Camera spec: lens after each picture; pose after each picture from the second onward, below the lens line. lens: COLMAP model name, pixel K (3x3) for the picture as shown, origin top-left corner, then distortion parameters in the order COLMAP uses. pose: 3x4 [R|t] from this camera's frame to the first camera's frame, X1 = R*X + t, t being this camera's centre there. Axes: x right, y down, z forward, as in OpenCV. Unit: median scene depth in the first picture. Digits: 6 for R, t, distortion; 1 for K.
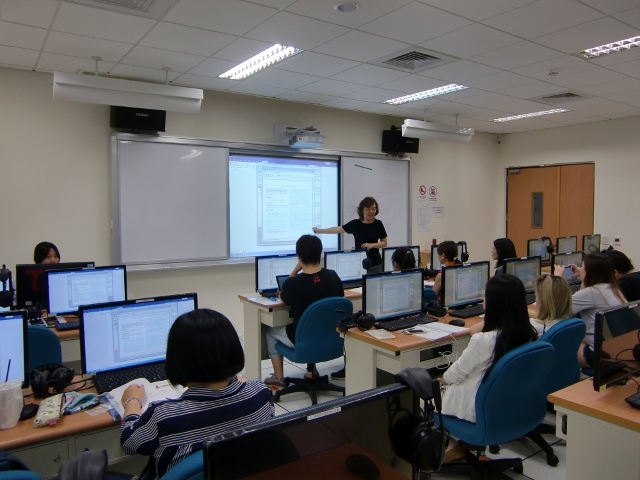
lens RADIAL K [[506.0, 0, 322.0], [0, 506.0, 231.1], [0, 0, 1]] dist [-0.101448, 0.090202]
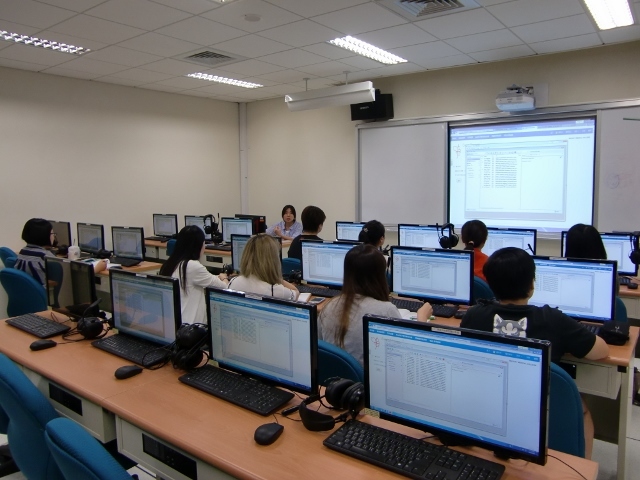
lens RADIAL K [[495.0, 0, 320.4], [0, 495.0, 229.6], [0, 0, 1]] dist [-0.114610, 0.094767]
pose [[0.306386, 0.082988, -0.948283, 1.028938], [-0.027124, 0.996549, 0.078449, -0.022985], [0.951521, 0.001686, 0.307579, 0.635780]]
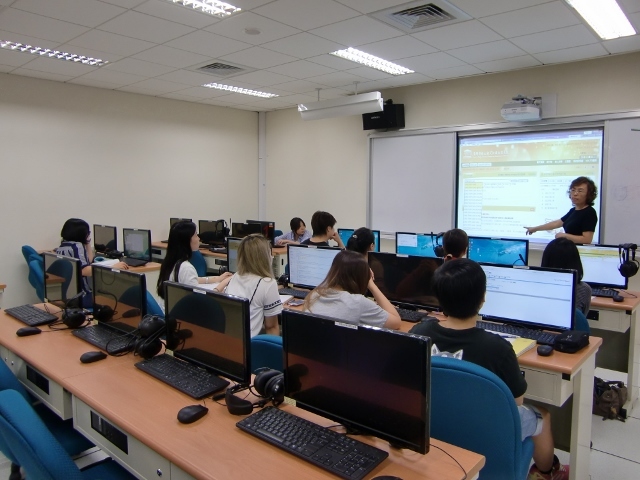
lens RADIAL K [[496.8, 0, 320.8], [0, 496.8, 229.3], [0, 0, 1]] dist [-0.113289, 0.095062]
pose [[0.233402, 0.070833, -0.969797, 1.084474], [-0.044523, 0.997076, 0.062110, -0.022013], [0.971361, 0.028682, 0.235873, 0.712815]]
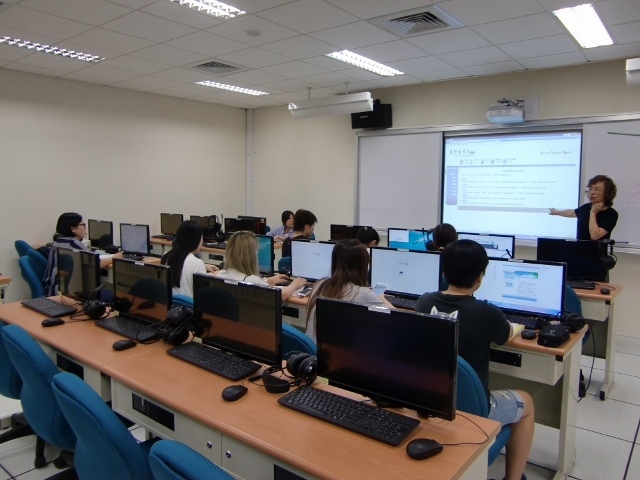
lens RADIAL K [[496.8, 0, 320.8], [0, 496.8, 229.3], [0, 0, 1]] dist [-0.113289, 0.095062]
pose [[0.281805, 0.079882, -0.956141, 1.114059], [-0.051232, 0.996359, 0.068142, -0.022255], [0.958103, 0.029782, 0.284871, 0.654998]]
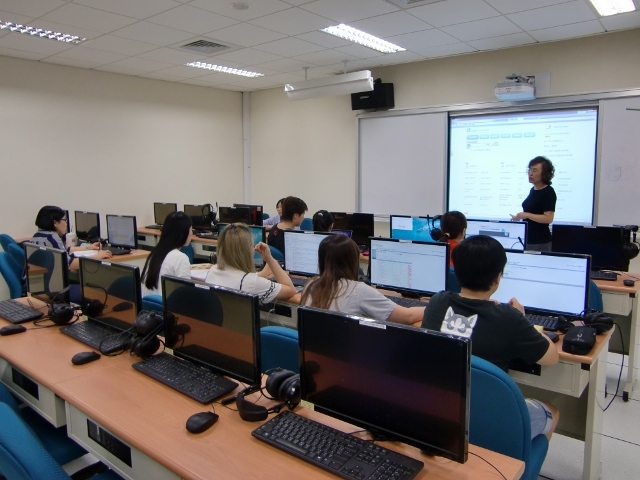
lens RADIAL K [[496.3, 0, 320.5], [0, 496.3, 229.2], [0, 0, 1]] dist [-0.113816, 0.095380]
pose [[0.272252, 0.104201, -0.956567, 1.043768], [-0.034987, 0.994534, 0.098379, -0.024933], [0.961590, 0.006684, 0.274409, 0.694038]]
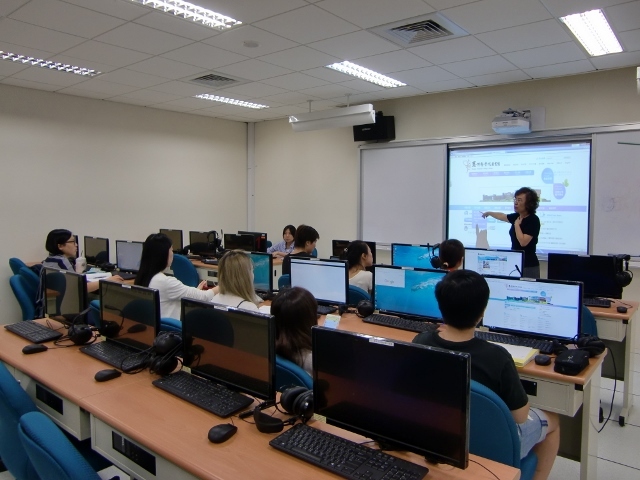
lens RADIAL K [[496.3, 0, 320.5], [0, 496.3, 229.2], [0, 0, 1]] dist [-0.113816, 0.095380]
pose [[0.273448, 0.052854, -0.960434, 1.076637], [-0.043367, 0.998151, 0.042583, -0.027264], [0.960909, 0.030007, 0.275235, 0.673024]]
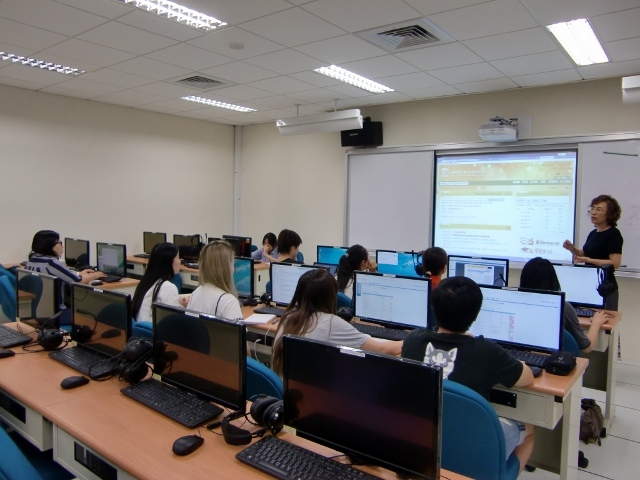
lens RADIAL K [[496.8, 0, 320.8], [0, 496.8, 229.3], [0, 0, 1]] dist [-0.113289, 0.095062]
pose [[0.293000, 0.047106, -0.954951, 1.068552], [-0.059145, 0.997766, 0.031071, -0.027614], [0.954281, 0.047377, 0.295131, 0.689030]]
